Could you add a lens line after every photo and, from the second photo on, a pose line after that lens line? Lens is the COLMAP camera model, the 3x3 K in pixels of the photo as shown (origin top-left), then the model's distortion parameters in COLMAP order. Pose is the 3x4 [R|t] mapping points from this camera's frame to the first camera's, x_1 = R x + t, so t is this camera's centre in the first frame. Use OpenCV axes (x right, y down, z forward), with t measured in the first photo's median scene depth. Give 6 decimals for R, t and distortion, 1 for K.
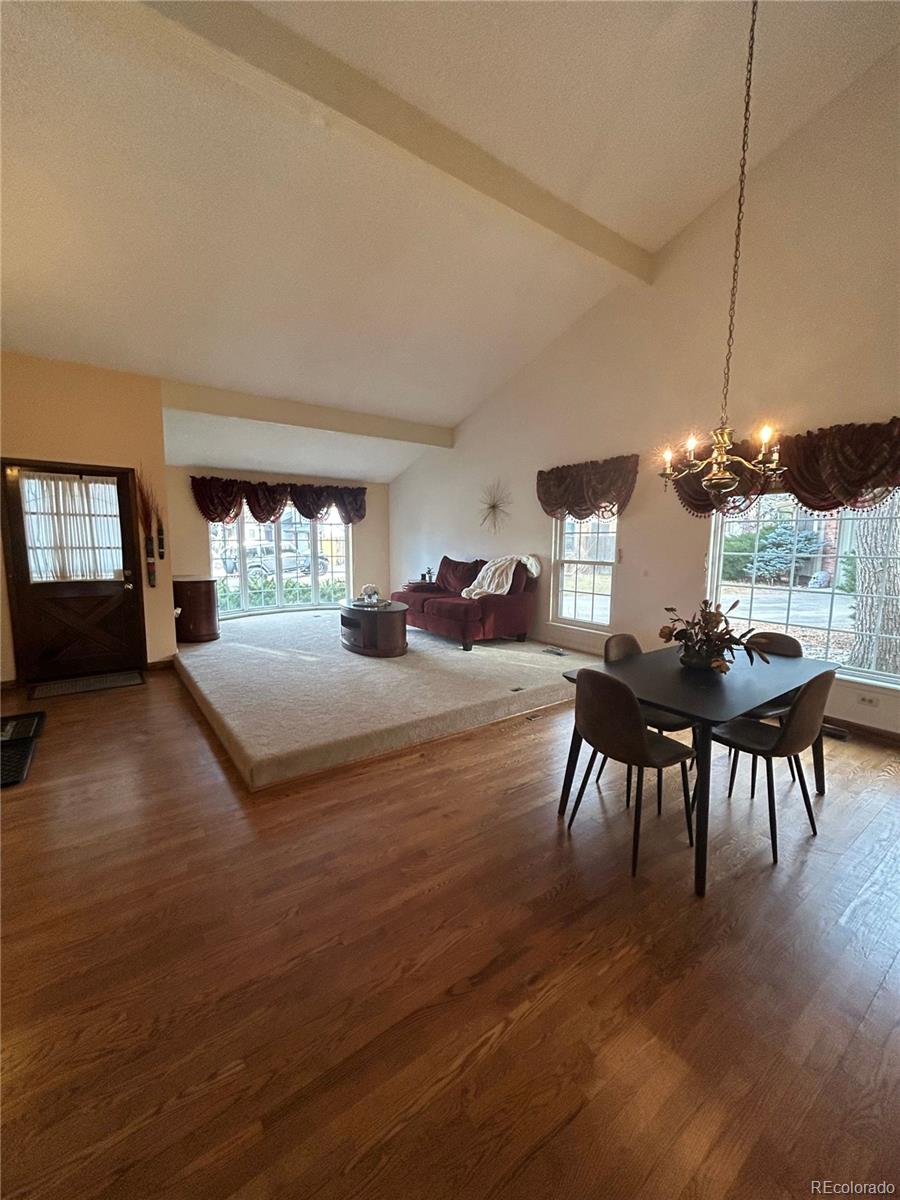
lens RADIAL K [[483.7, 0, 450.6], [0, 483.7, 601.6], [0, 0, 1]] dist [-0.001905, 0.000363]
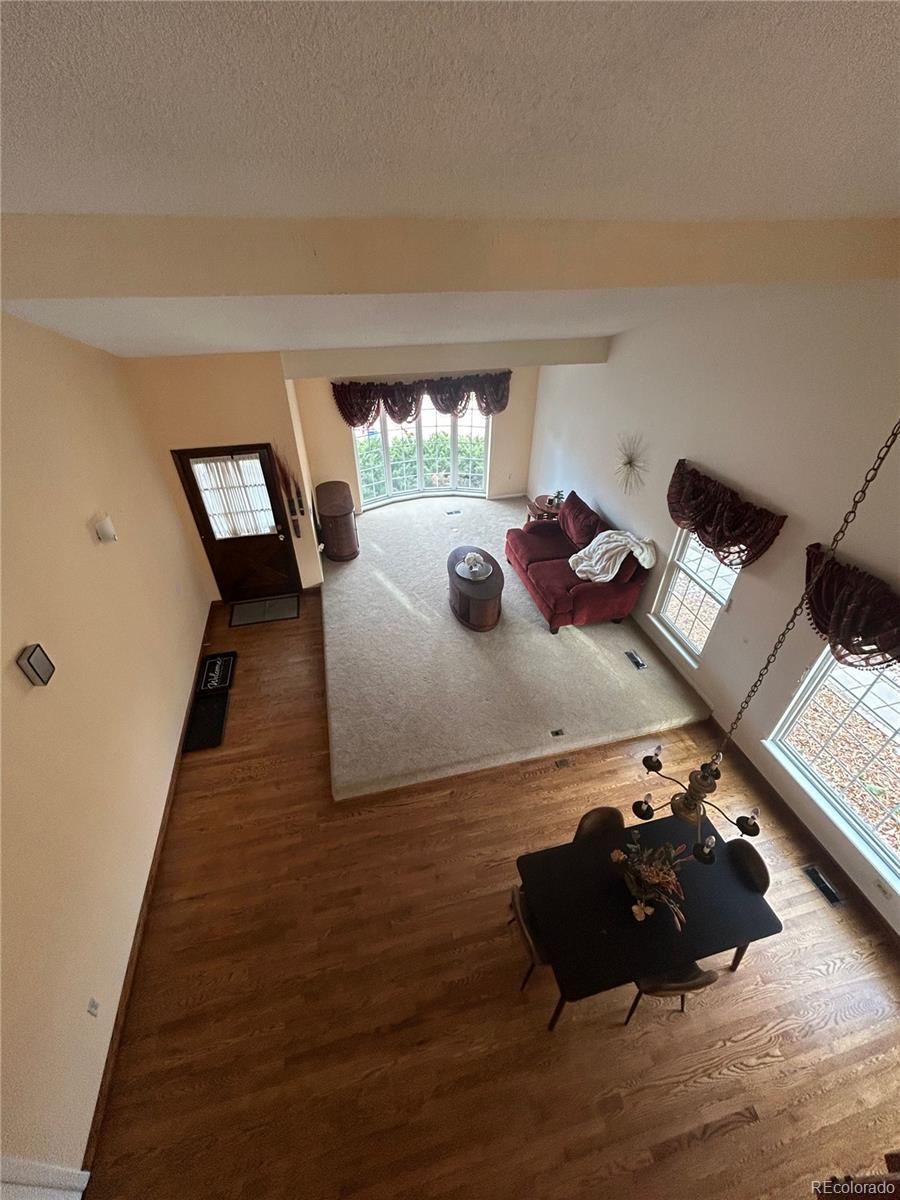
lens RADIAL K [[483.7, 0, 450.6], [0, 483.7, 601.6], [0, 0, 1]] dist [-0.001905, 0.000363]
pose [[0.924399, 0.225409, -0.307697, 0.147664], [-0.041353, 0.861170, 0.506632, -0.525722], [0.379179, -0.455606, 0.805386, 0.093282]]
